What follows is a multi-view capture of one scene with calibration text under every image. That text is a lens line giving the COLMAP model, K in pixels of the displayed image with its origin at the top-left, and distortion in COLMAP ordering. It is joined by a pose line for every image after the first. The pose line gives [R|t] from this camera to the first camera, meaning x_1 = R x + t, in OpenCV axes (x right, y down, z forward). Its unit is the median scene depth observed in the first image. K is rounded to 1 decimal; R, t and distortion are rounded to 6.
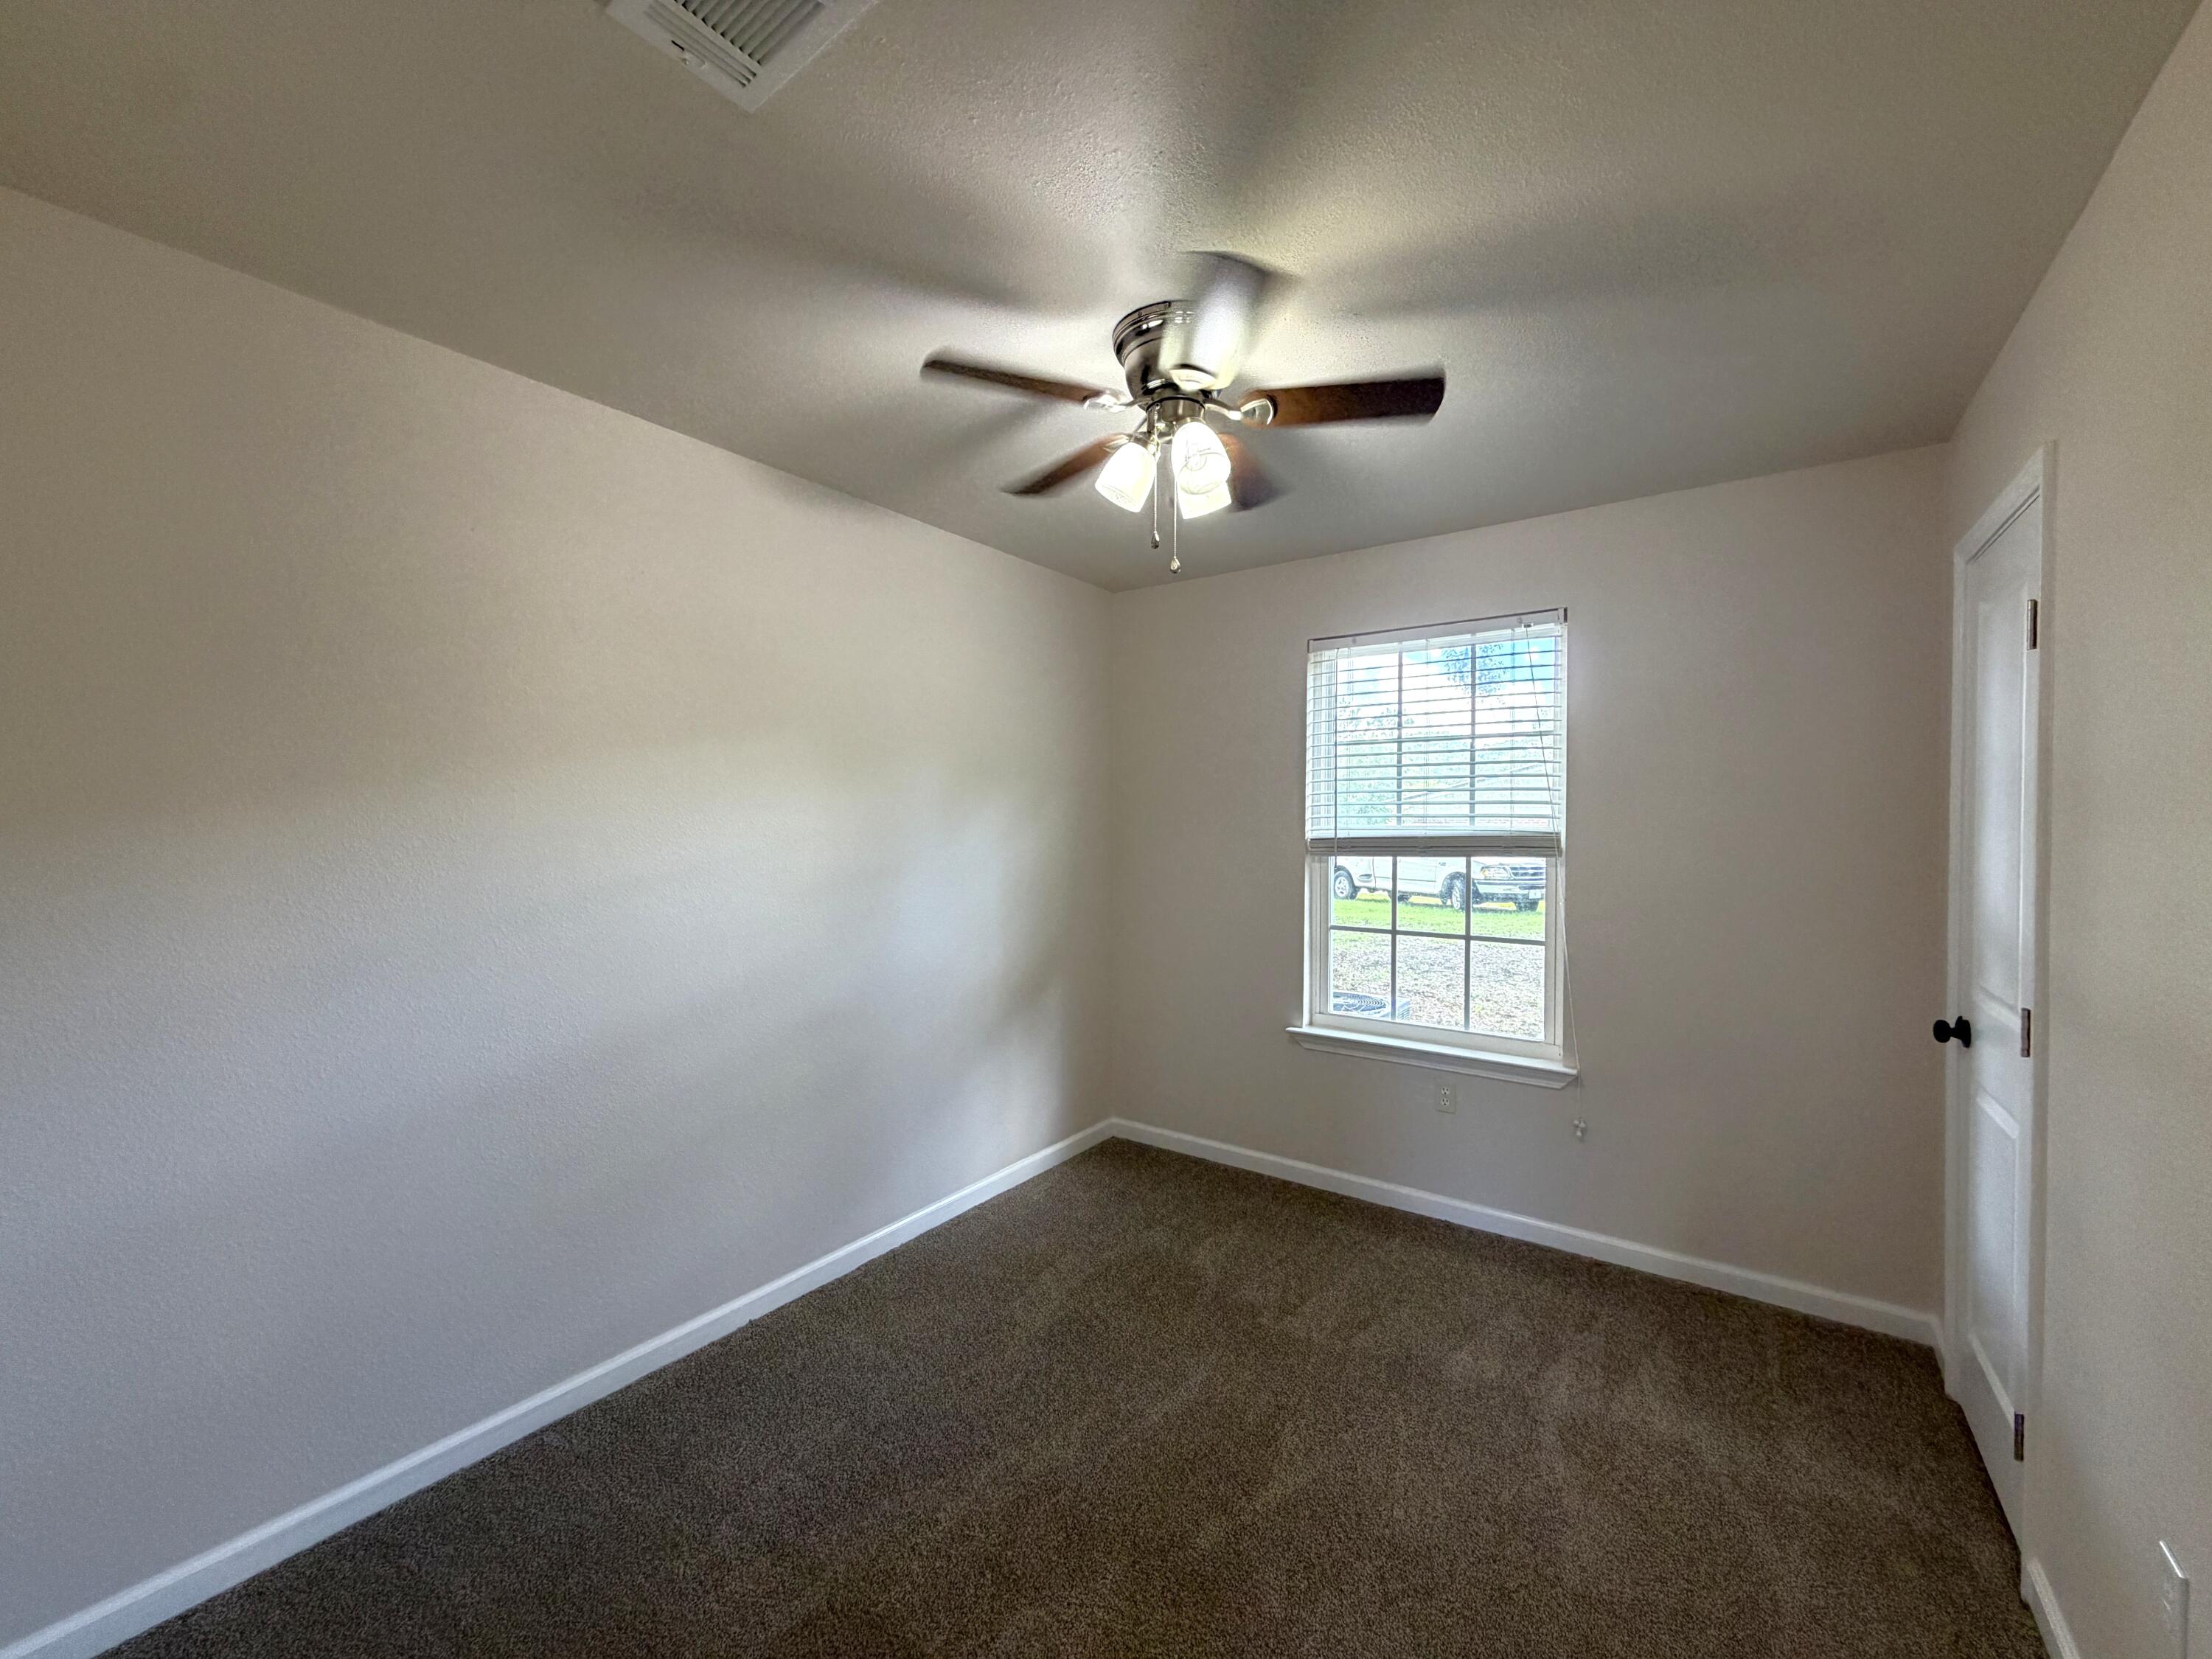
lens RADIAL K [[887.4, 0, 1105.0], [0, 887.4, 830.3], [0, 0, 1]] dist [-0.000572, 0.000139]
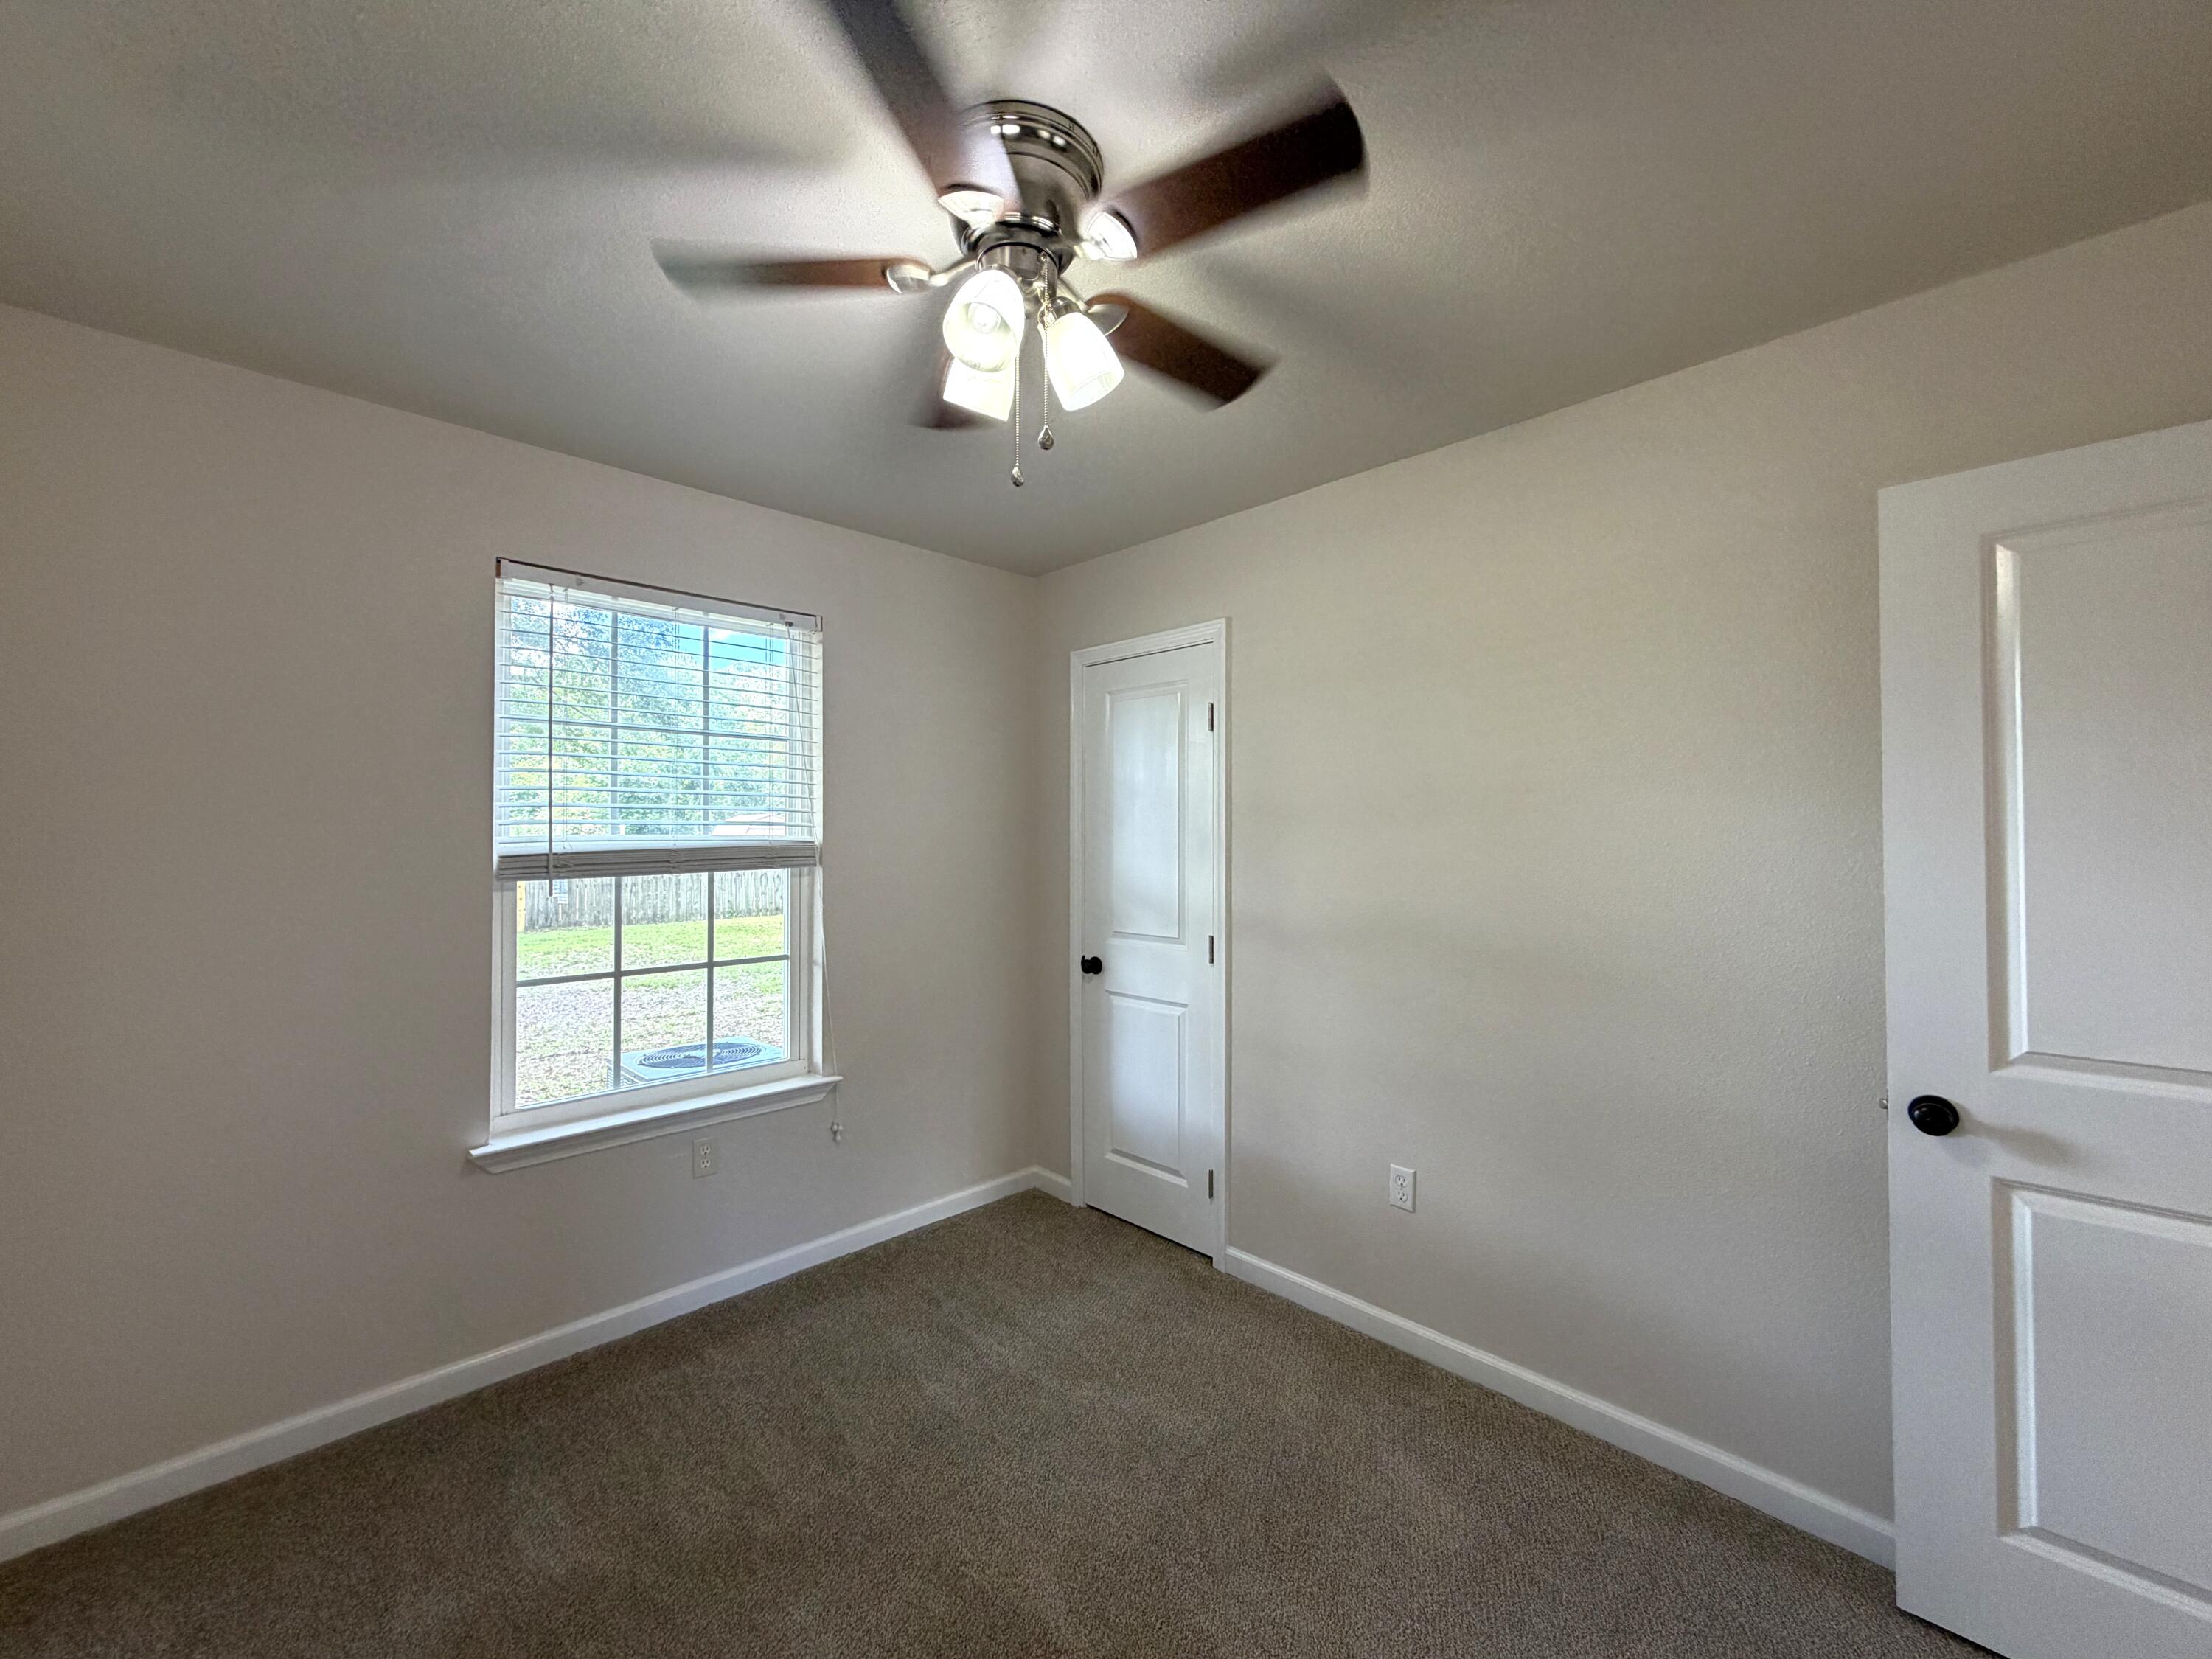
lens RADIAL K [[887.4, 0, 1105.0], [0, 887.4, 830.3], [0, 0, 1]] dist [-0.000572, 0.000139]
pose [[0.181041, 0.008535, 0.983439, -0.394662], [0.018138, 0.999763, -0.012015, 0.007820], [-0.983308, 0.020013, 0.180843, 0.493991]]
